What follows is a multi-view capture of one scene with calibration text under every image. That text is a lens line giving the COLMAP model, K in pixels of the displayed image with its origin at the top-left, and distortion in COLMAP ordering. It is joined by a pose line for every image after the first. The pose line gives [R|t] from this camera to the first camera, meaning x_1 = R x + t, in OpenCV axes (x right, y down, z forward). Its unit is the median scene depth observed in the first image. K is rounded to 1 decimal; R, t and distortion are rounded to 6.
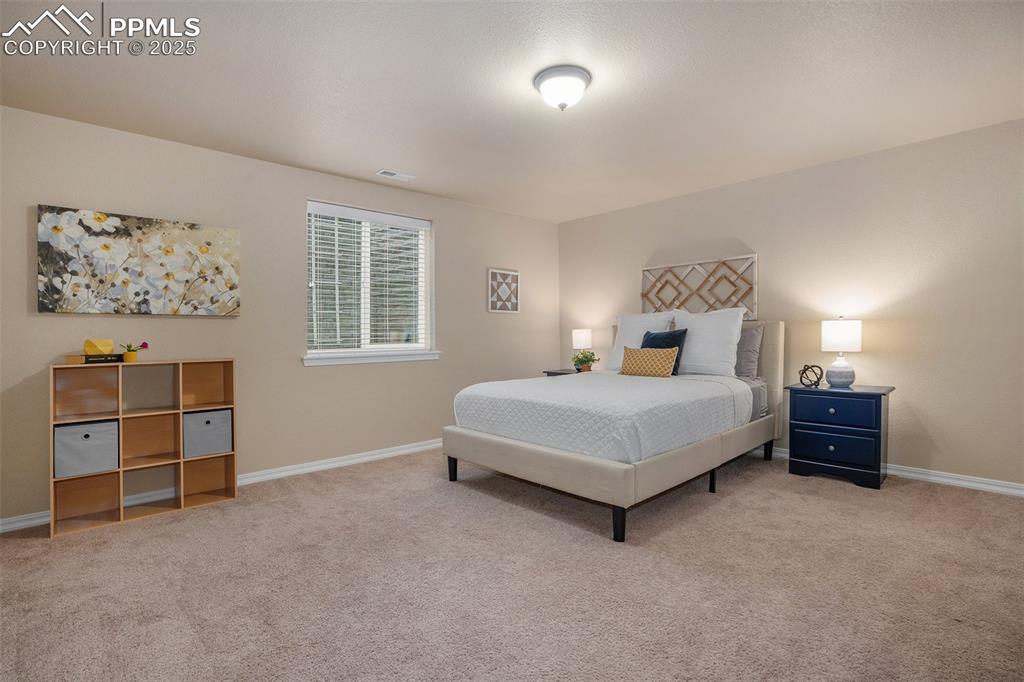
lens RADIAL K [[483.1, 0, 517.7], [0, 483.1, 333.6], [0, 0, 1]] dist [-0.029064, 0.002312]
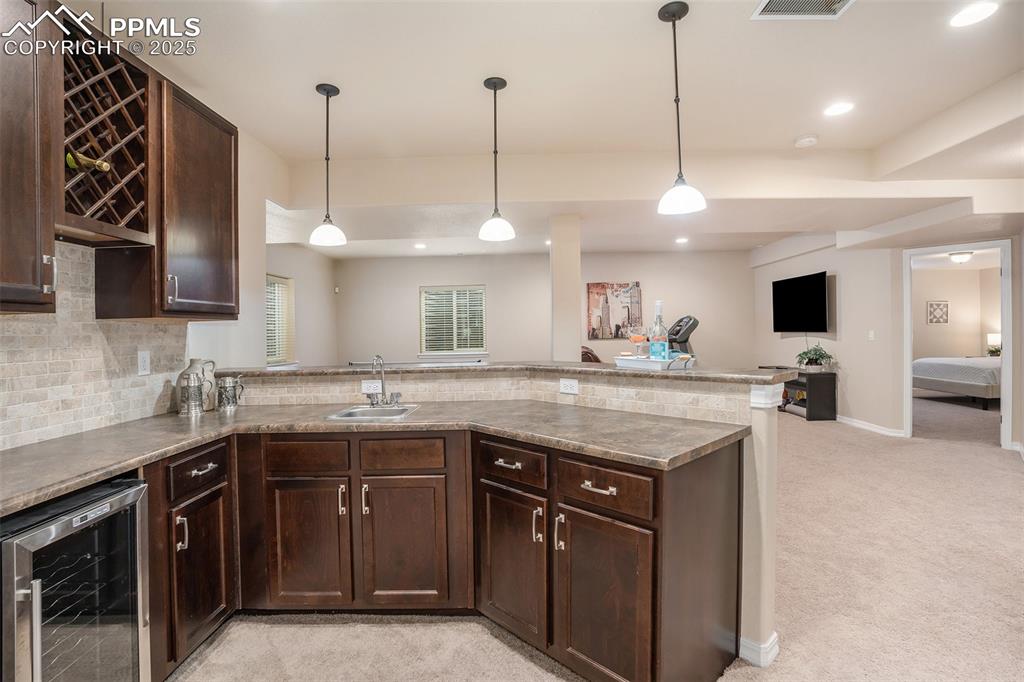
lens RADIAL K [[483.1, 0, 516.4], [0, 483.1, 337.7], [0, 0, 1]] dist [-0.029064, 0.002312]
pose [[0.728131, 0.003253, -0.685431, 0.036744], [-0.002397, 0.999995, 0.002200, 0.006937], [0.685434, 0.000041, 0.728135, -1.424708]]
